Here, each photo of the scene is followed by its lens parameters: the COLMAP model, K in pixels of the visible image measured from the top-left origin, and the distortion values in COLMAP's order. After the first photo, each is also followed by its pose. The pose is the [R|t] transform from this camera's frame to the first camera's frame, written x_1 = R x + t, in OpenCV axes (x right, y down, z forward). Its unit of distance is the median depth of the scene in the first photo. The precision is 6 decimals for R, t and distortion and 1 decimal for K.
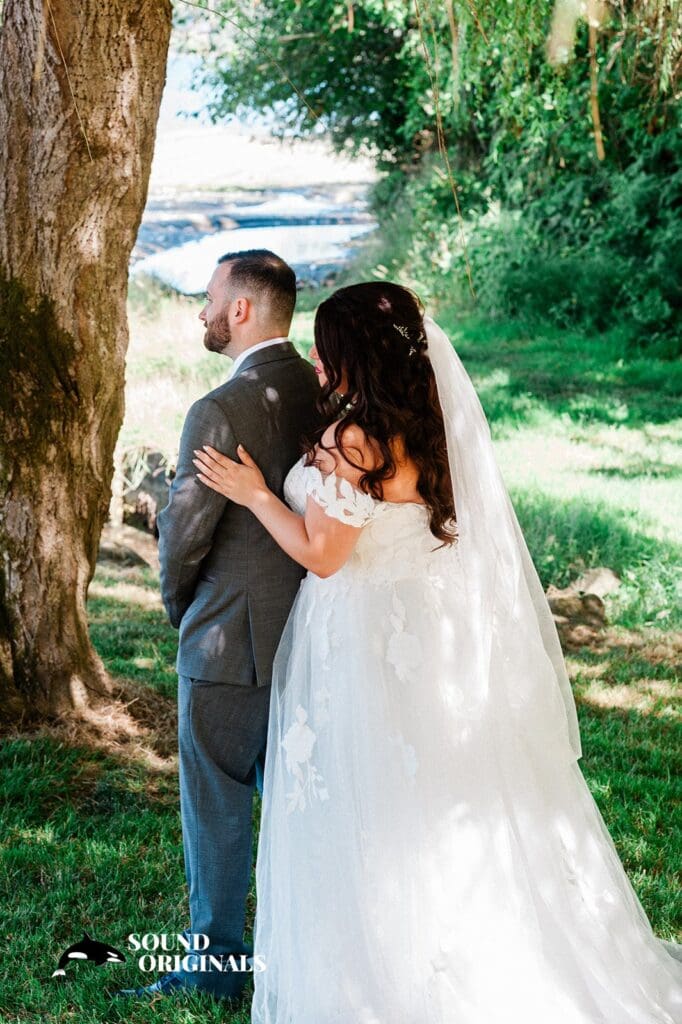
lens RADIAL K [[2572.8, 0, 341.0], [0, 2572.8, 512.0], [0, 0, 1]] dist [0.016675, 0.242827]
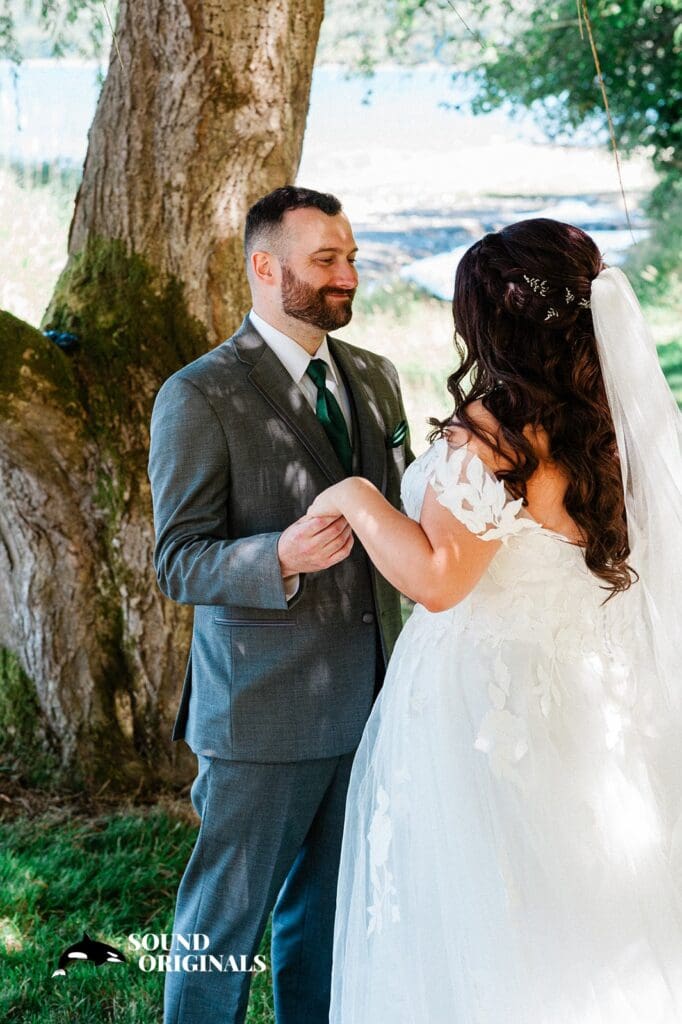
lens RADIAL K [[2572.8, 0, 341.0], [0, 2572.8, 512.0], [0, 0, 1]] dist [0.016675, 0.242827]
pose [[0.993503, 0.014343, -0.112900, 0.032508], [-0.014961, 0.999877, -0.004627, -0.005565], [0.112820, 0.006286, 0.993596, 0.189475]]
